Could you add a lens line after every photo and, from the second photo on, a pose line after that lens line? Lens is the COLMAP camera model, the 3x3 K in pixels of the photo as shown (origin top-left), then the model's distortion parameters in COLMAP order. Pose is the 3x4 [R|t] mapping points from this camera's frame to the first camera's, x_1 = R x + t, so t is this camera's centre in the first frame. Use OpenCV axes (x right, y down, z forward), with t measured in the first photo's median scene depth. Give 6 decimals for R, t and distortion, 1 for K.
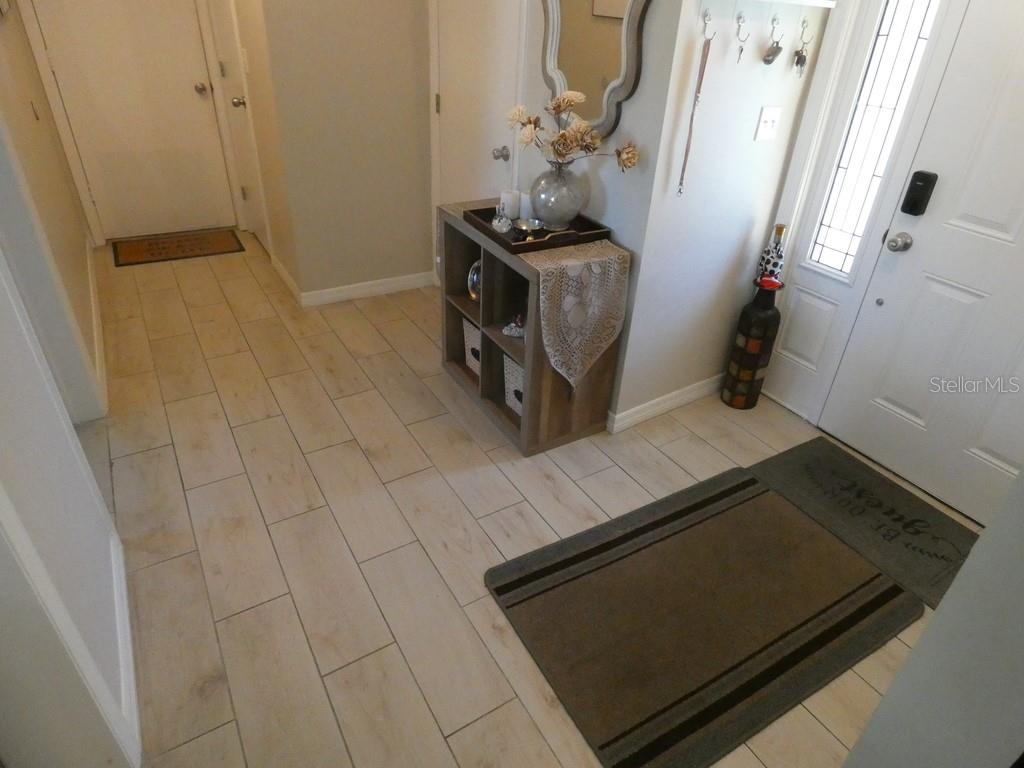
lens RADIAL K [[621.2, 0, 502.8], [0, 621.2, 384.8], [0, 0, 1]] dist [-0.003738, -0.023435]
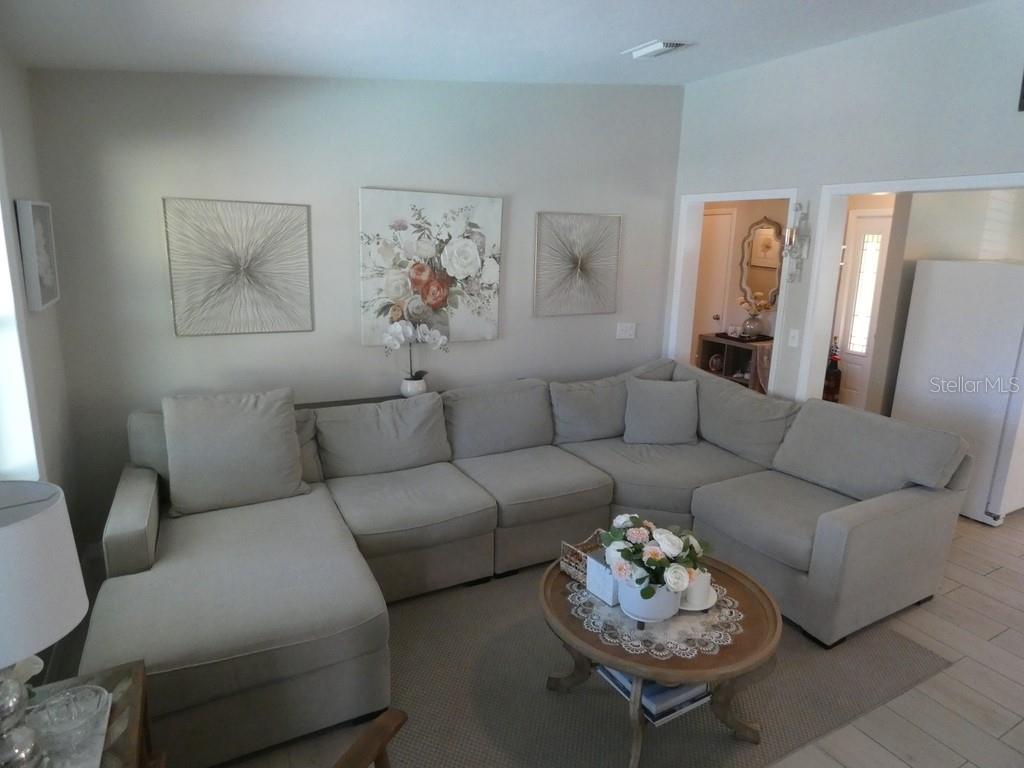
lens RADIAL K [[604.7, 0, 508.9], [0, 604.7, 385.8], [0, 0, 1]] dist [-0.015213, -0.001332]
pose [[0.998106, -0.013918, -0.059919, -0.803262], [-0.005943, 0.947697, -0.319116, 0.778357], [0.061226, 0.318867, 0.945820, -1.469182]]
